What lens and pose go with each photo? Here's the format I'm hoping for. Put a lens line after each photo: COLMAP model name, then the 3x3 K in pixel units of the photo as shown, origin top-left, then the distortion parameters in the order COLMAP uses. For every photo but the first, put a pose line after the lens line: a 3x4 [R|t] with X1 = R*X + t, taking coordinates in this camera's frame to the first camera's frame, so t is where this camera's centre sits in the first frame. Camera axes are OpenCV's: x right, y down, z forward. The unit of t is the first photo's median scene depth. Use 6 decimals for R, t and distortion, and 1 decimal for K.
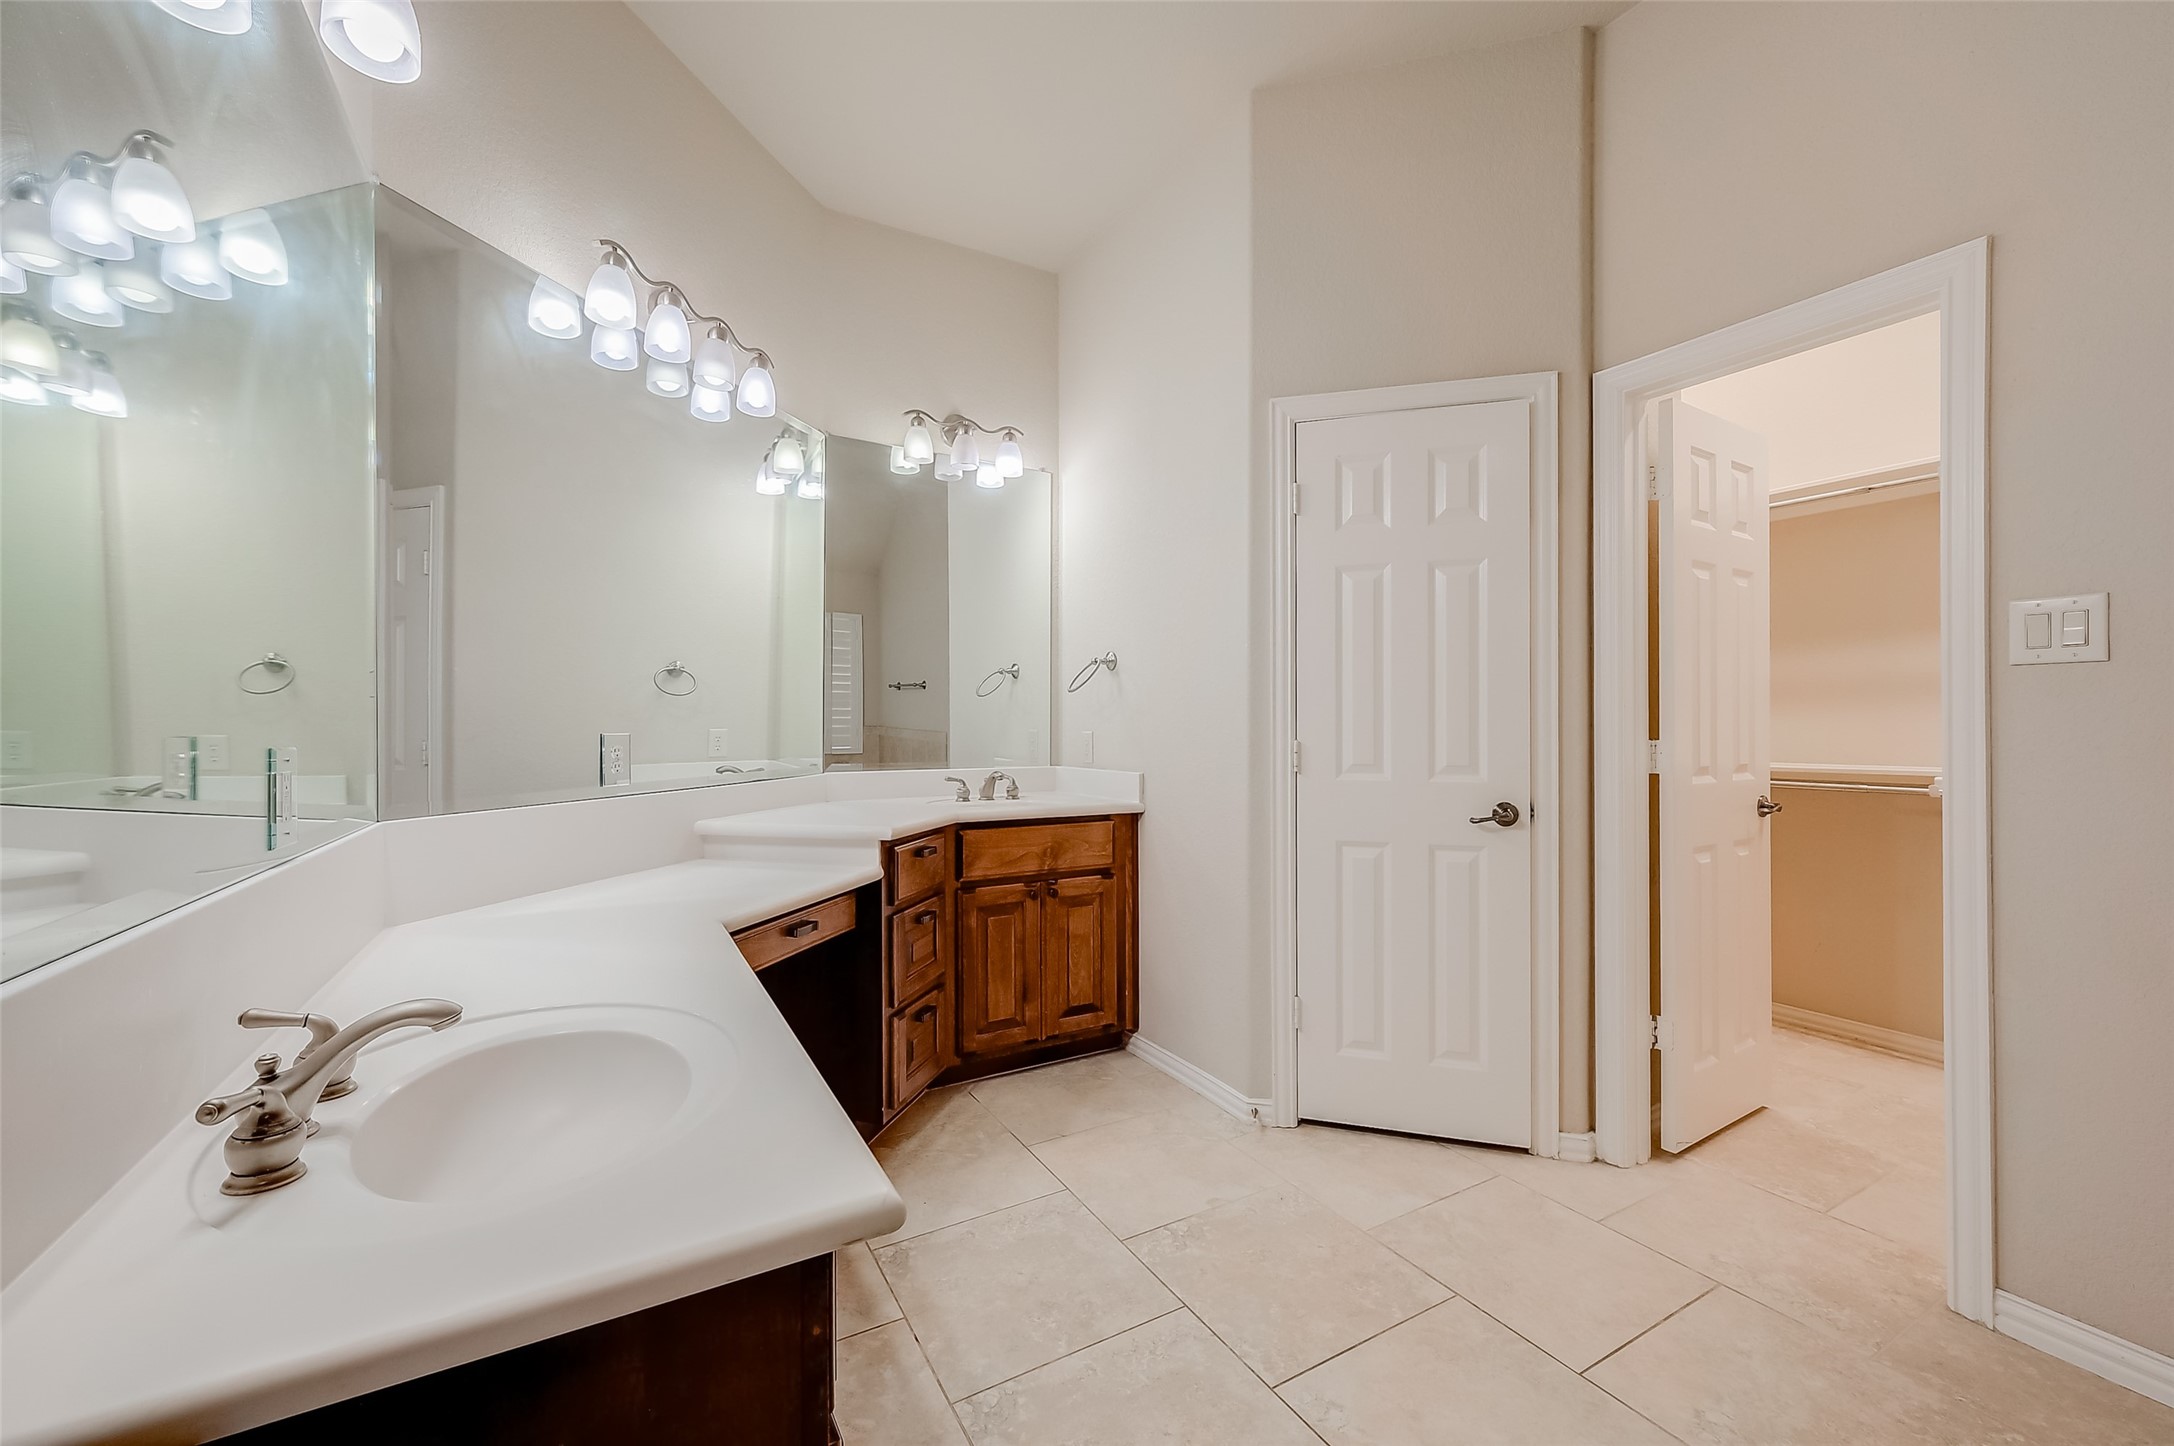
lens RADIAL K [[879.8, 0, 1055.5], [0, 879.8, 721.0], [0, 0, 1]] dist [0.001267, 0.000148]
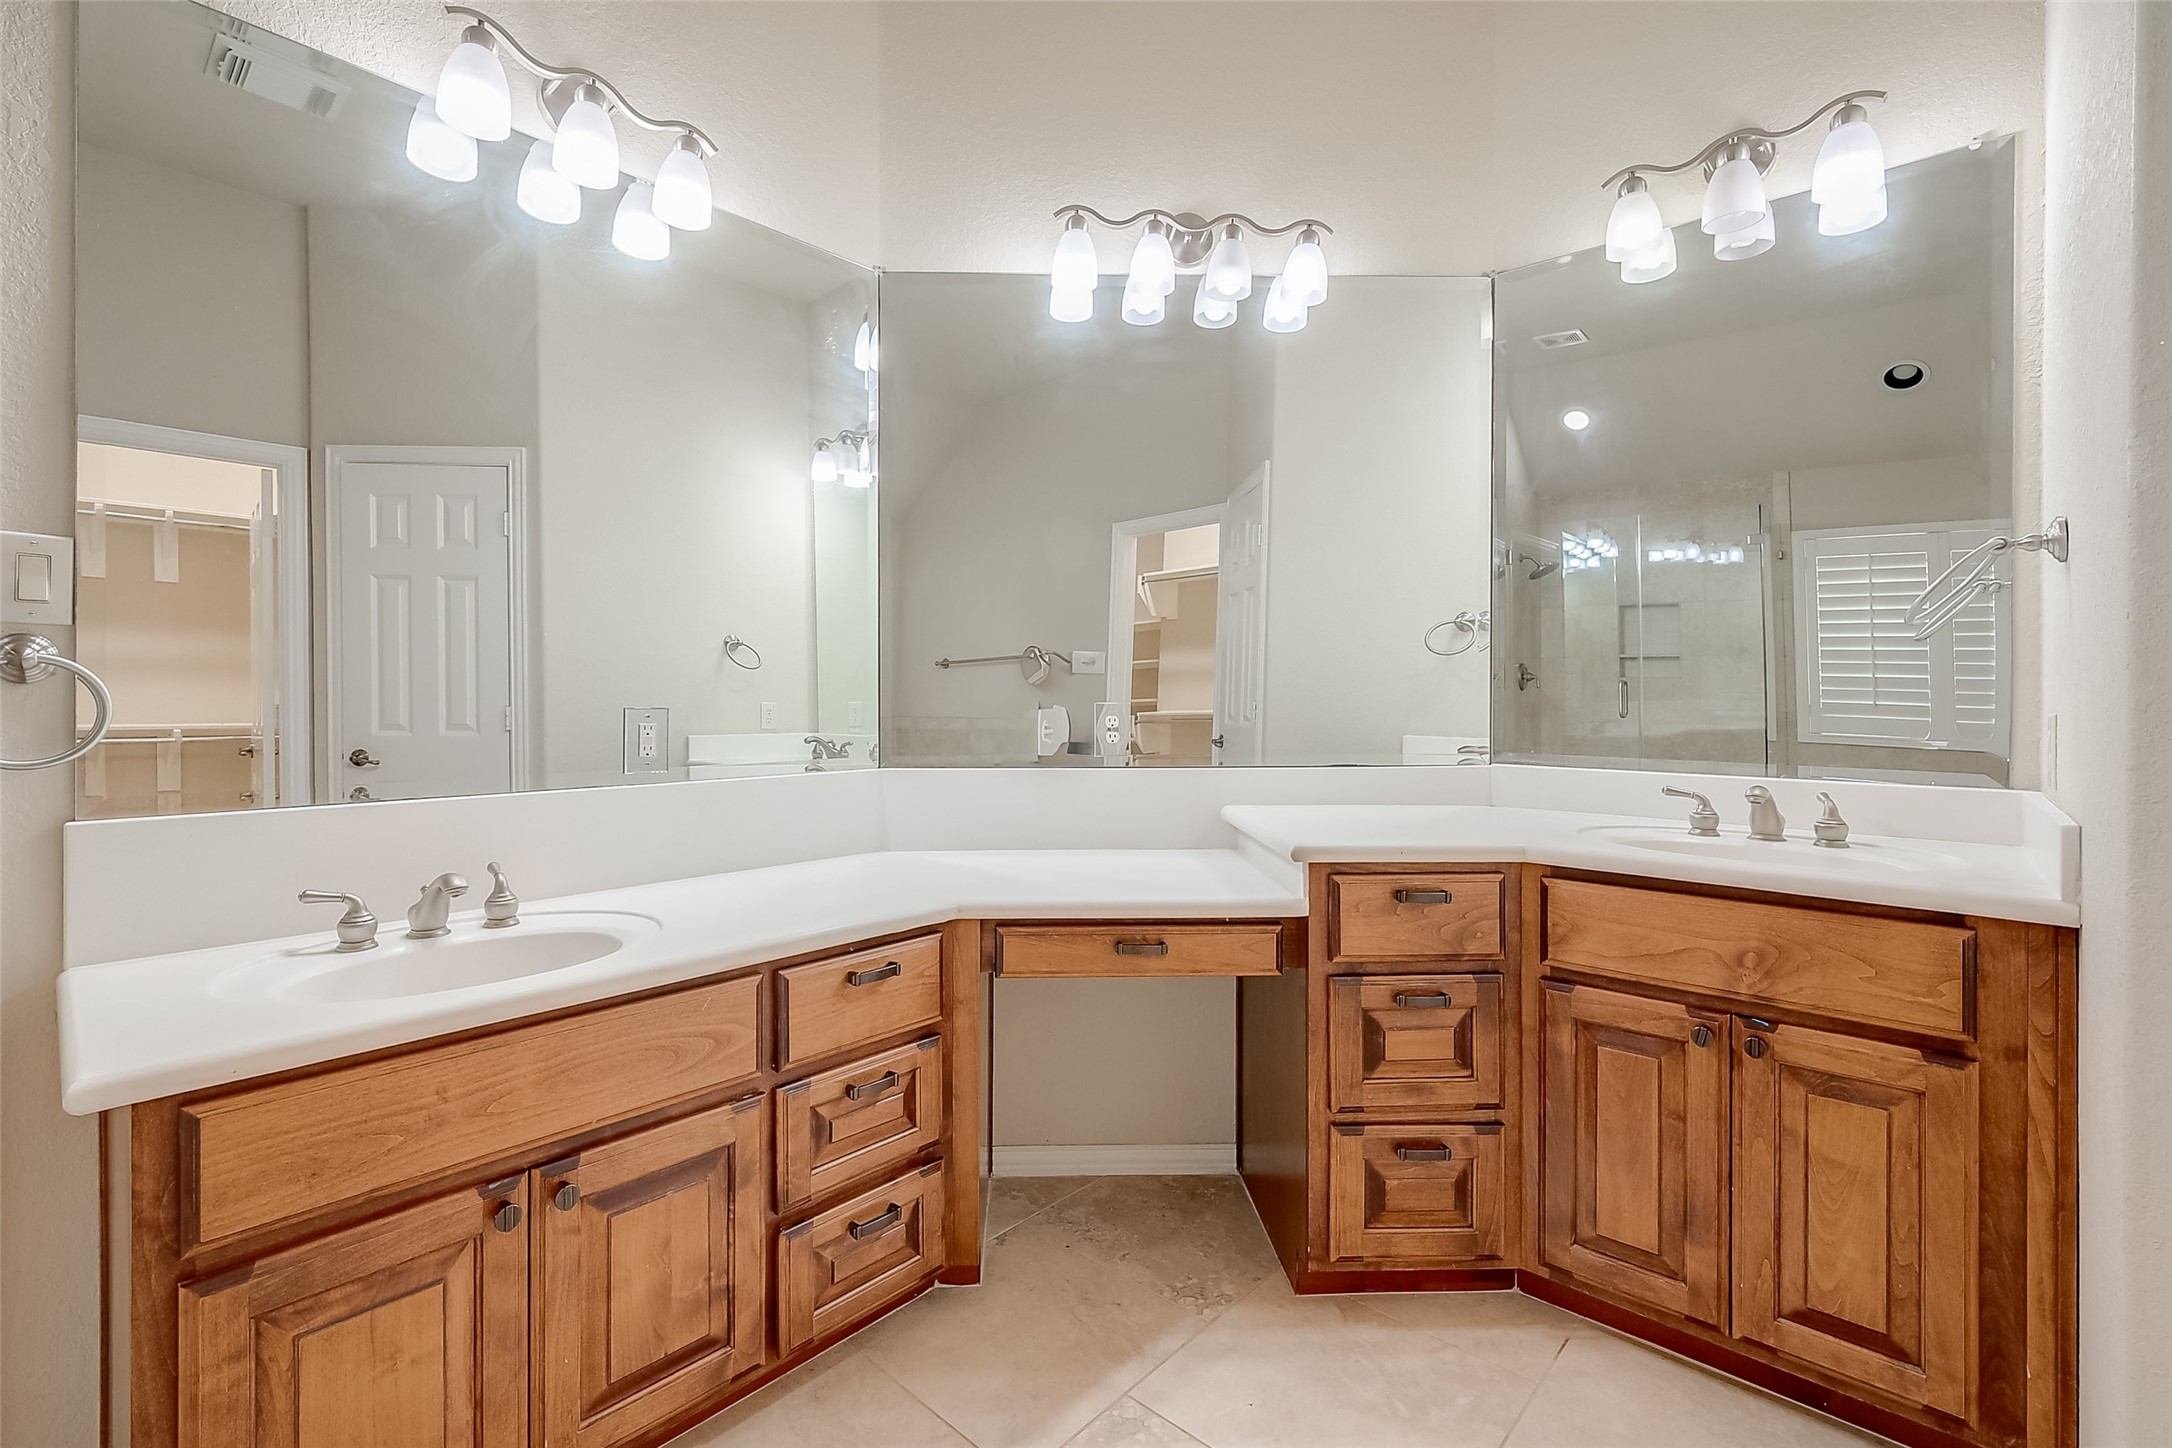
lens RADIAL K [[954.3, 0, 1049.5], [0, 954.3, 695.2], [0, 0, 1]] dist [0.002196, -0.002136]
pose [[0.308936, 0.005280, -0.951068, 0.467490], [-0.000217, 0.999985, 0.005481, 0.000492], [0.951083, -0.001487, 0.308933, 0.589917]]
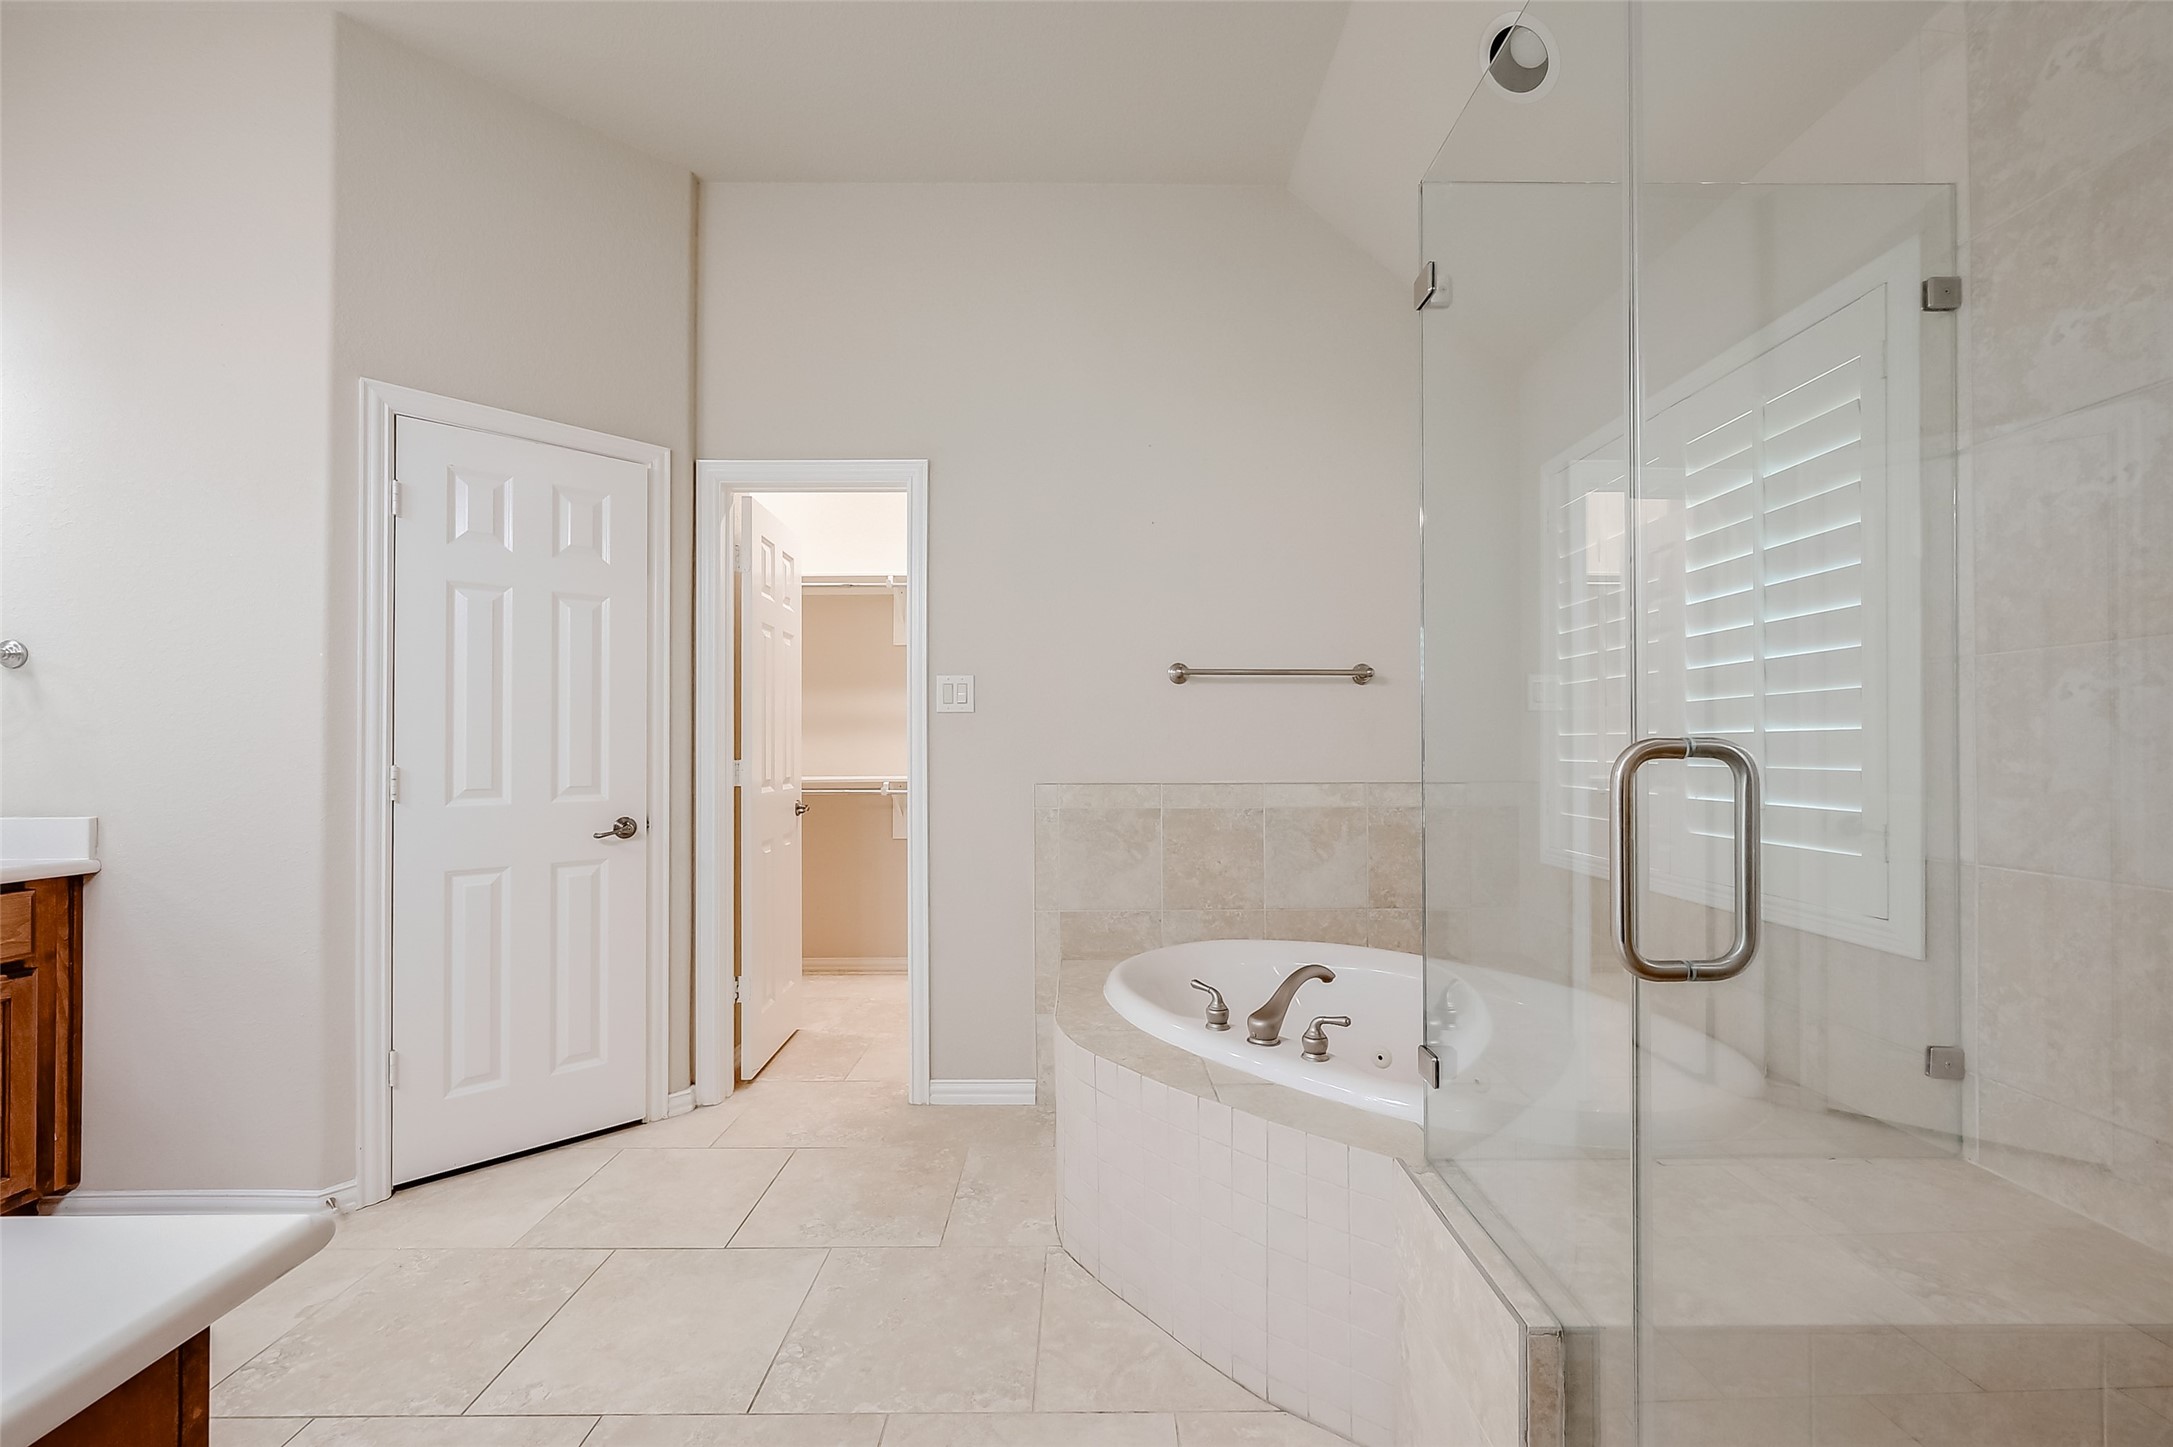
lens RADIAL K [[874.8, 0, 1085.7], [0, 874.8, 737.8], [0, 0, 1]] dist [-0.000903, 0.001843]
pose [[0.498595, 0.008981, 0.866789, -0.154040], [-0.000765, 0.999950, -0.009921, 0.001671], [-0.866835, 0.004284, 0.498577, -0.062121]]
